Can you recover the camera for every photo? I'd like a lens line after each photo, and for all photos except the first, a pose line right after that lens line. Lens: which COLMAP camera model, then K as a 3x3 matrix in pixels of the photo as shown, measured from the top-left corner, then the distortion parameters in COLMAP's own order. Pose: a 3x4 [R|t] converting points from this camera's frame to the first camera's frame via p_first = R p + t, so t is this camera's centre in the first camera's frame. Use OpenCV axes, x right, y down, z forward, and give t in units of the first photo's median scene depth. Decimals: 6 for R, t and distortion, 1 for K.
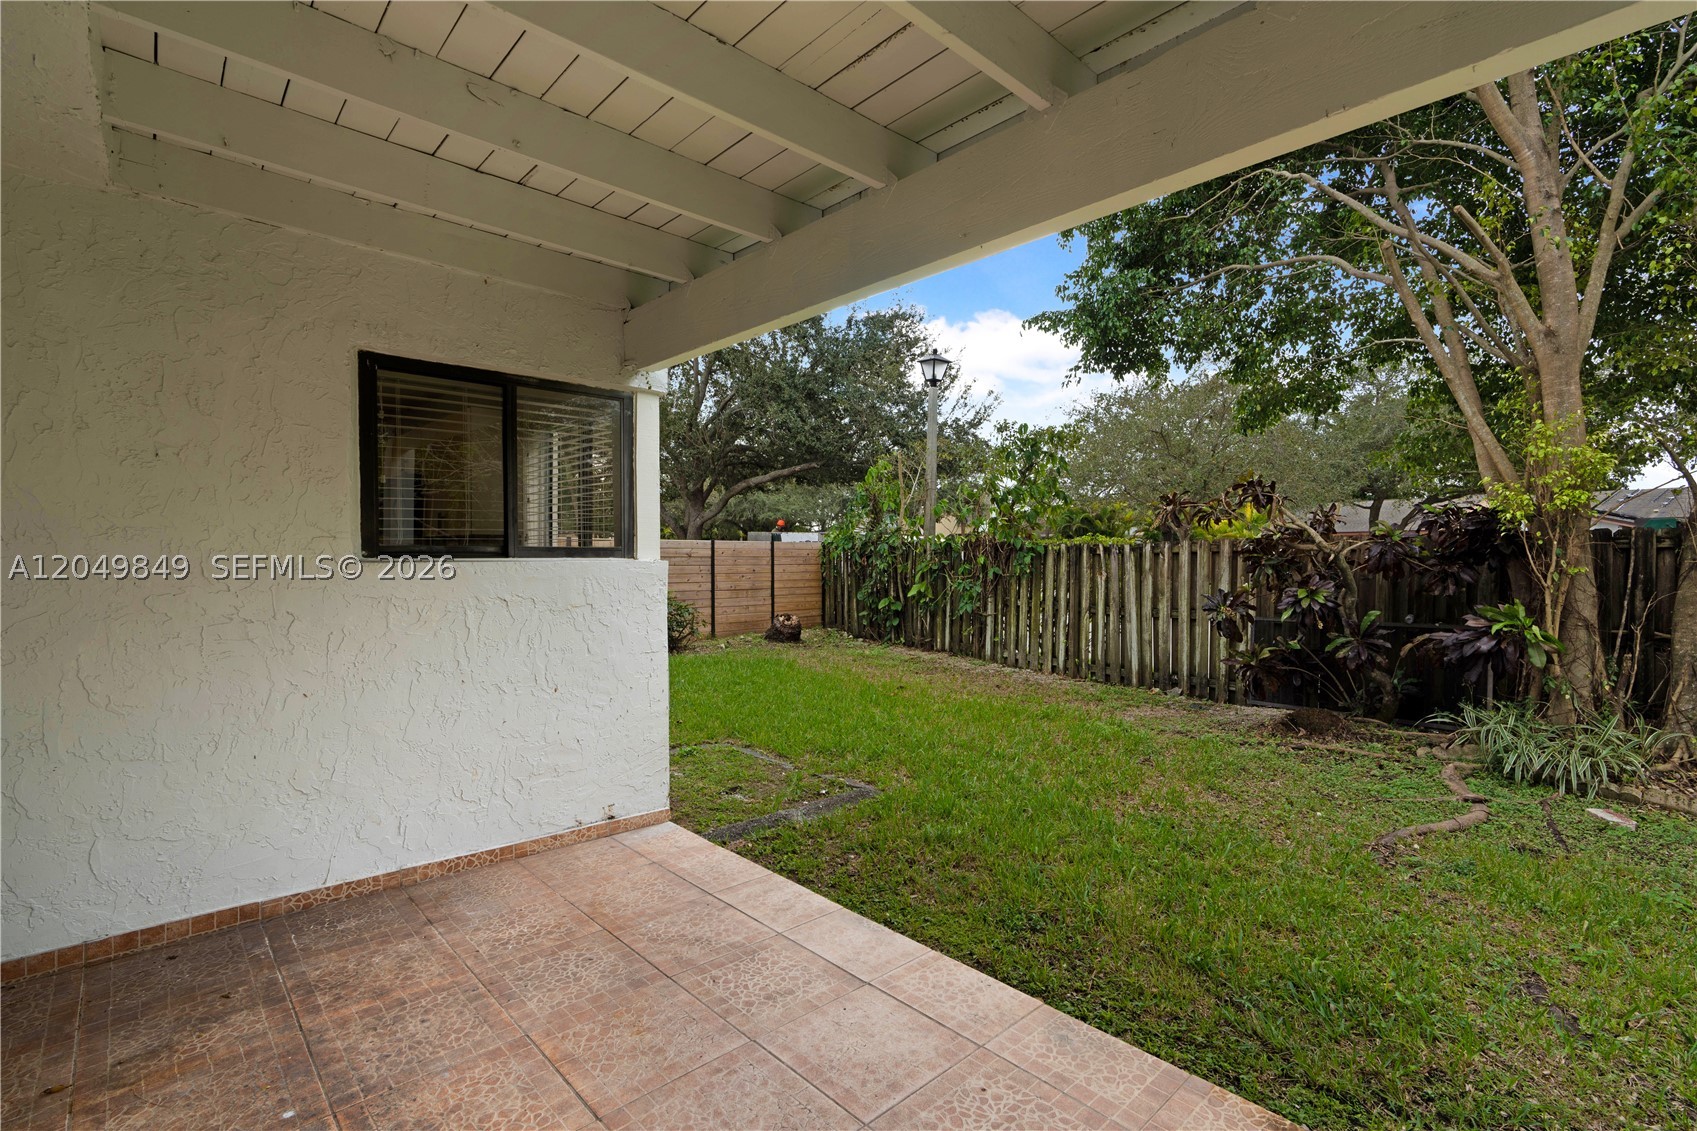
lens RADIAL K [[766.1, 0, 852.5], [0, 766.1, 568.6], [0, 0, 1]] dist [-0.023357, 0.006704]
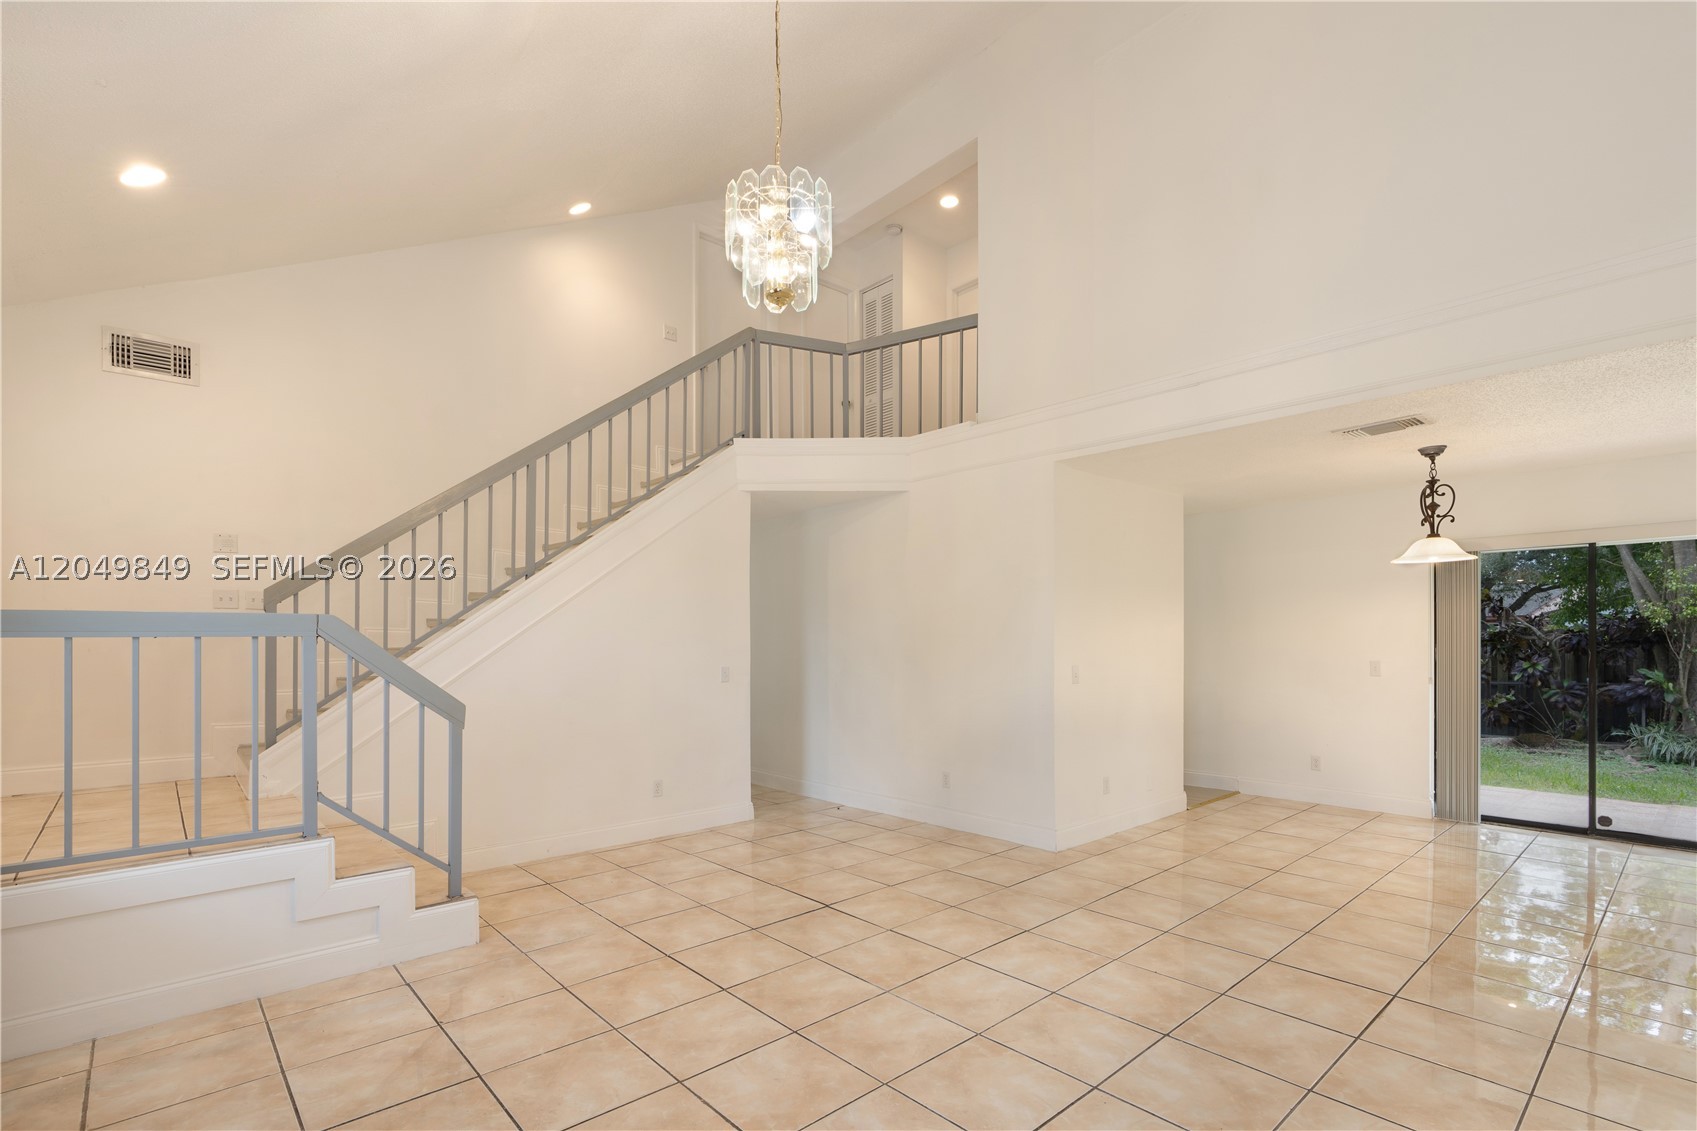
lens RADIAL K [[766.1, 0, 870.0], [0, 766.1, 645.3], [0, 0, 1]] dist [-0.023357, 0.006704]
pose [[0.998951, -0.007165, -0.045238, -0.872084], [0.006499, 0.999868, -0.014864, 0.004098], [0.045338, 0.014555, 0.998866, -0.829480]]
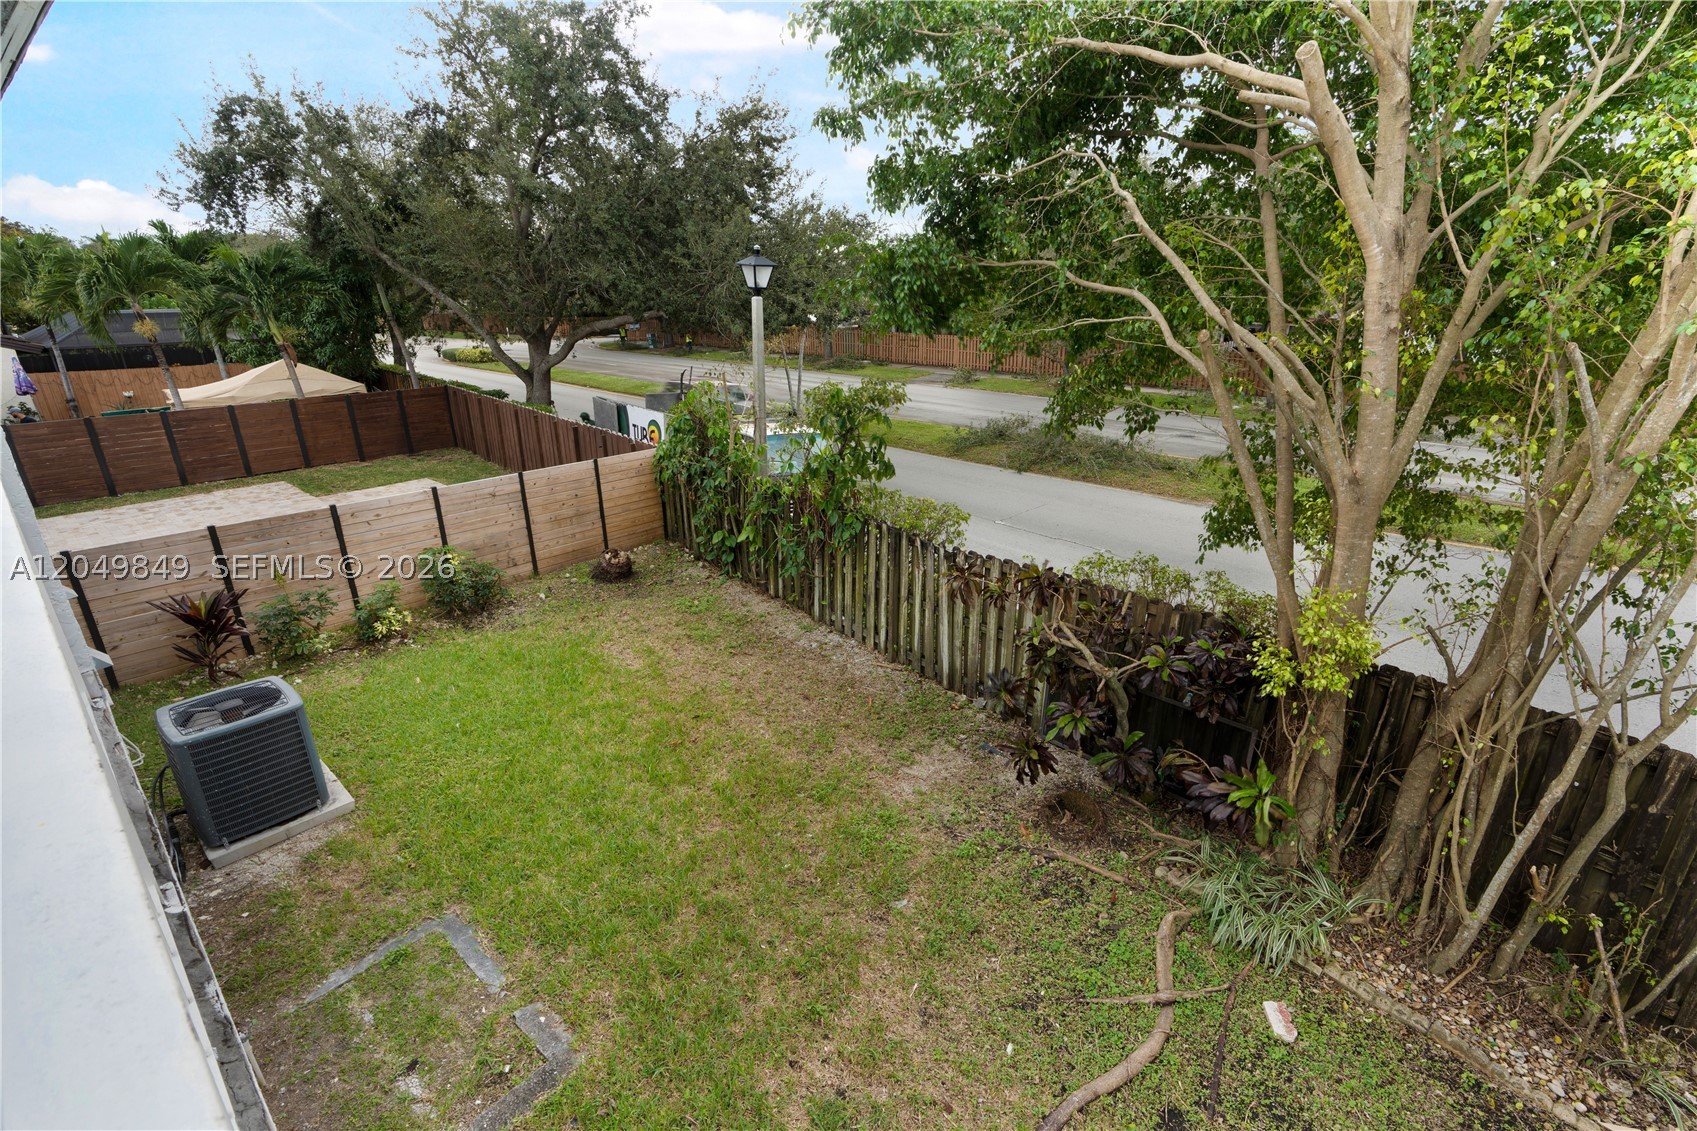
lens RADIAL K [[766.1, 0, 856.0], [0, 766.1, 572.3], [0, 0, 1]] dist [-0.023357, 0.006704]
pose [[0.994131, -0.038813, 0.100980, 0.245084], [0.004671, 0.947955, 0.318371, -0.457910], [-0.108082, -0.316031, 0.942572, 0.191734]]
